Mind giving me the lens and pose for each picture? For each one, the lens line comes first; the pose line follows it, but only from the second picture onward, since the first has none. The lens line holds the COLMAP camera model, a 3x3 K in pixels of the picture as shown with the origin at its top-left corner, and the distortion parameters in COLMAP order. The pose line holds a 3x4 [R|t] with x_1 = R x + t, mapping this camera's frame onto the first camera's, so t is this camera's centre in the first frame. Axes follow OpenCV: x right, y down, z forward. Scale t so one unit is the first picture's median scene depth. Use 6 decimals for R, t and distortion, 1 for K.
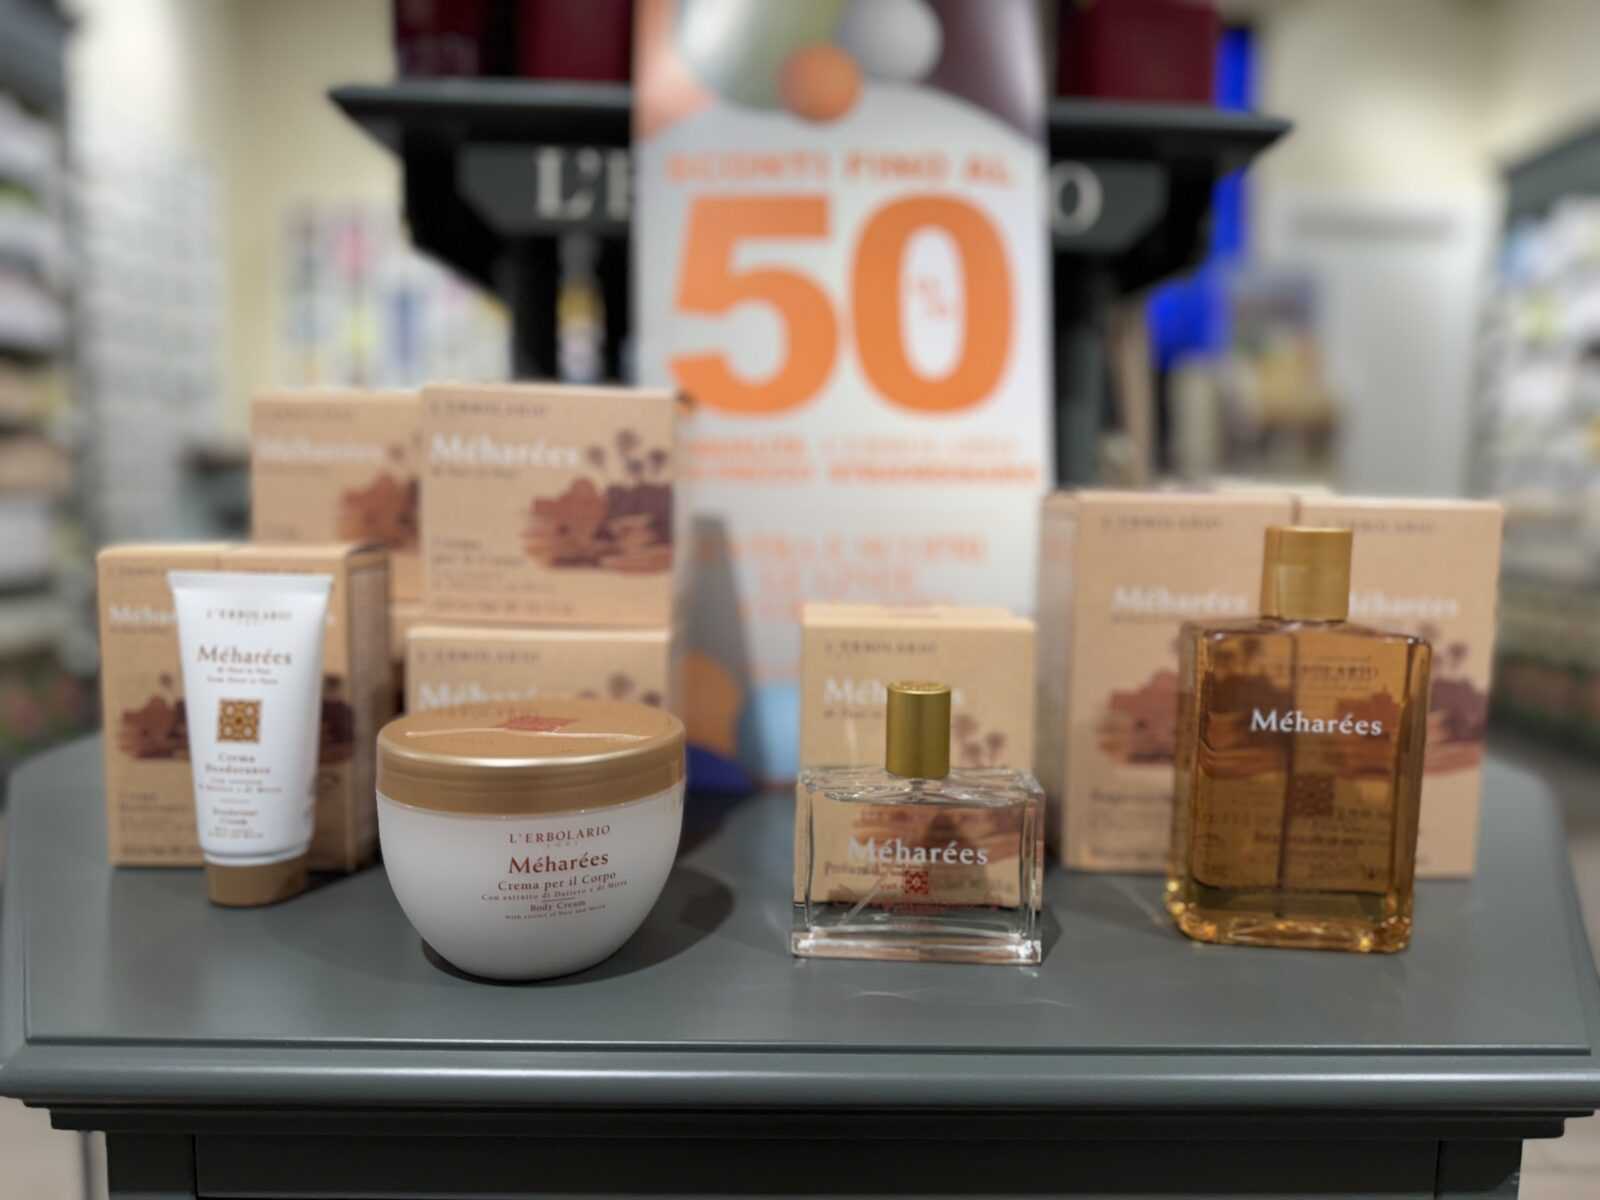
lens RADIAL K [[1129.5, 0, 810.0], [0, 1129.5, 602.0], [0, 0, 1]] dist [0.011366, -0.003599]
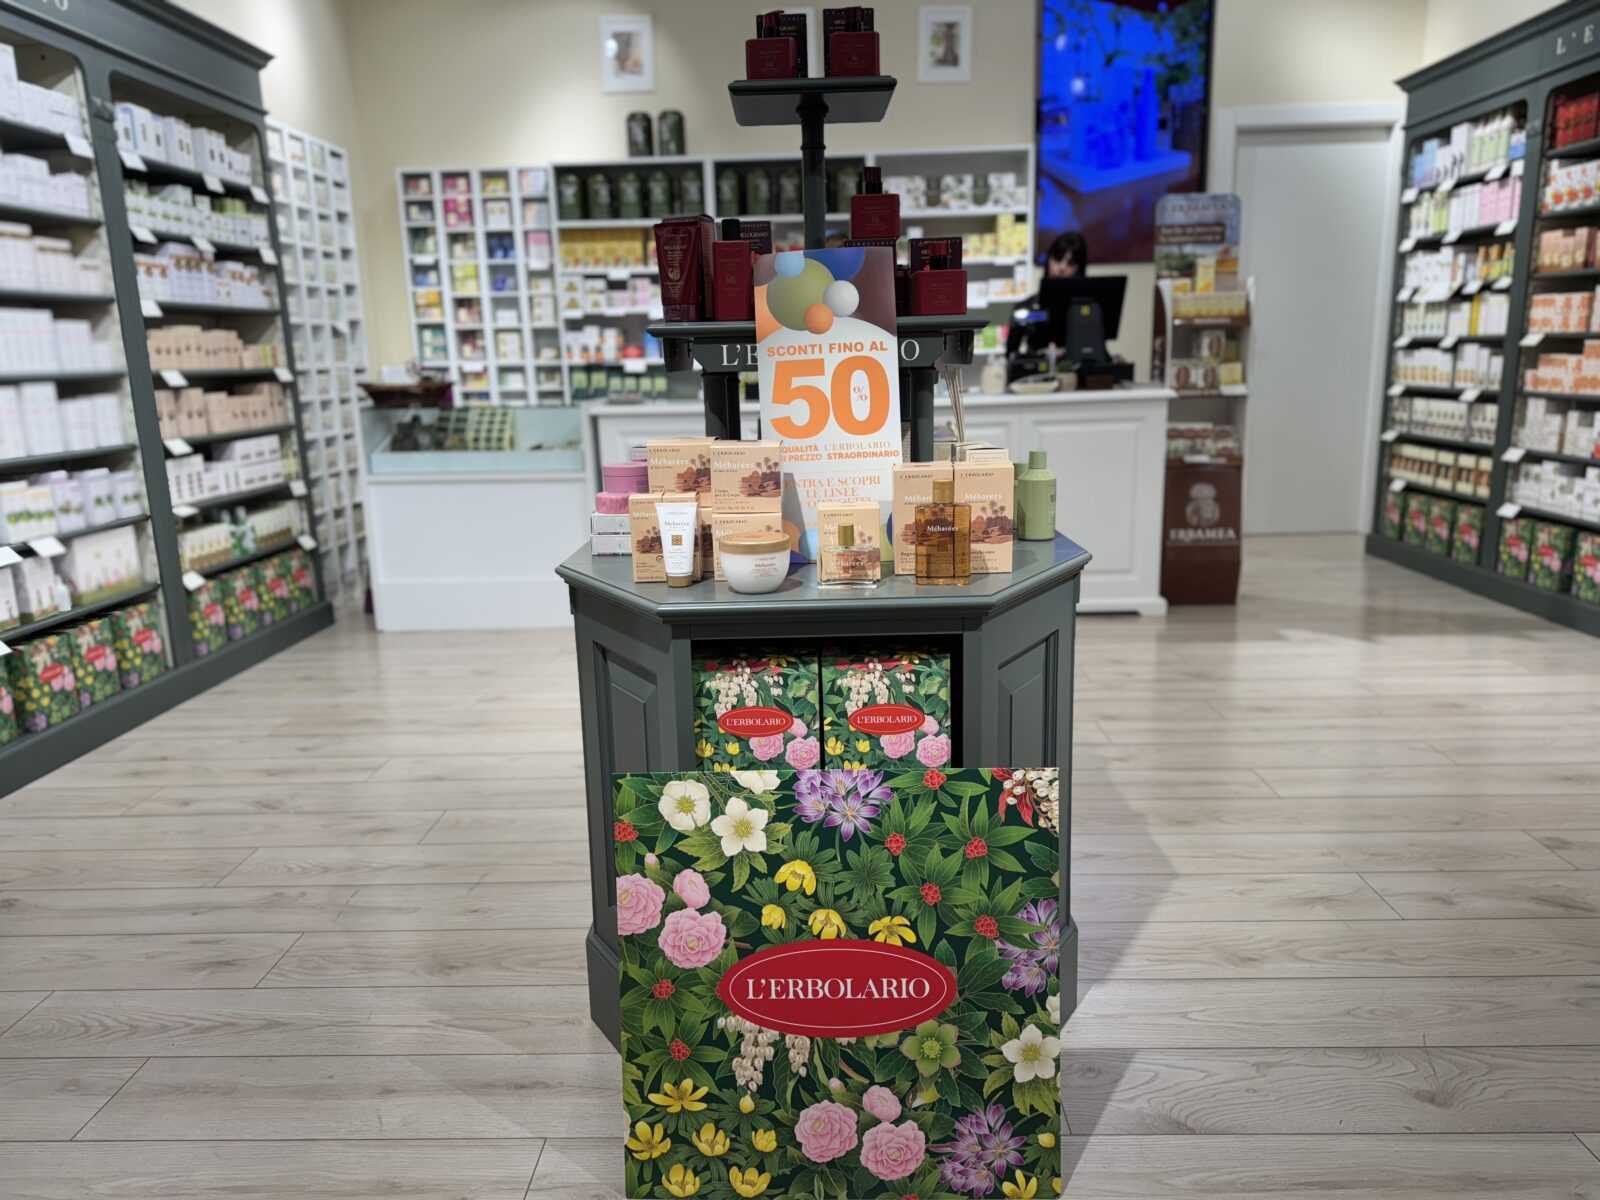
lens RADIAL K [[1129.5, 0, 789.2], [0, 1129.5, 597.2], [0, 0, 1]] dist [0.011366, -0.003599]
pose [[0.997451, -0.038467, -0.060092, 0.093049], [0.044941, 0.992872, 0.110388, -0.089345], [0.055418, -0.112808, 0.992070, -2.257429]]
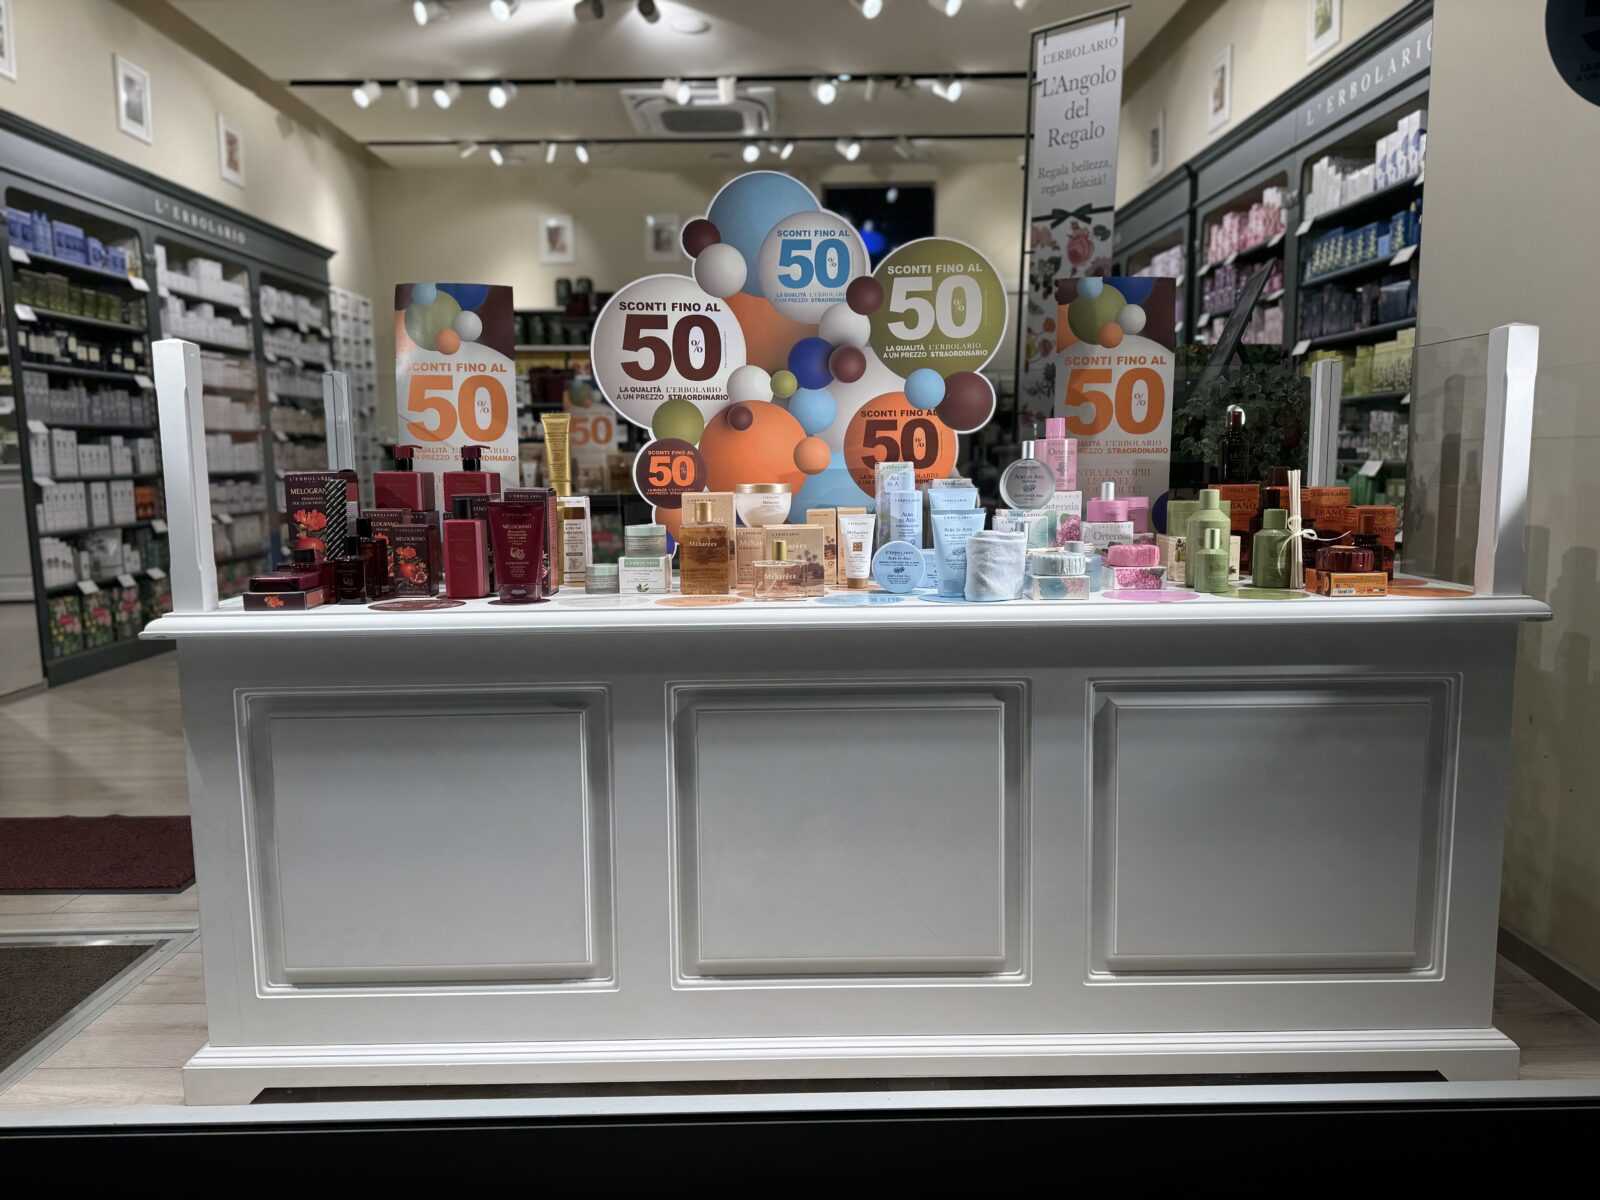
lens RADIAL K [[1129.5, 0, 810.2], [0, 1129.5, 603.2], [0, 0, 1]] dist [0.011366, -0.003599]
pose [[0.999327, -0.036436, -0.004282, 1.845146], [0.036553, 0.998839, 0.031362, 0.901794], [0.003135, -0.031498, 0.999499, -8.284782]]
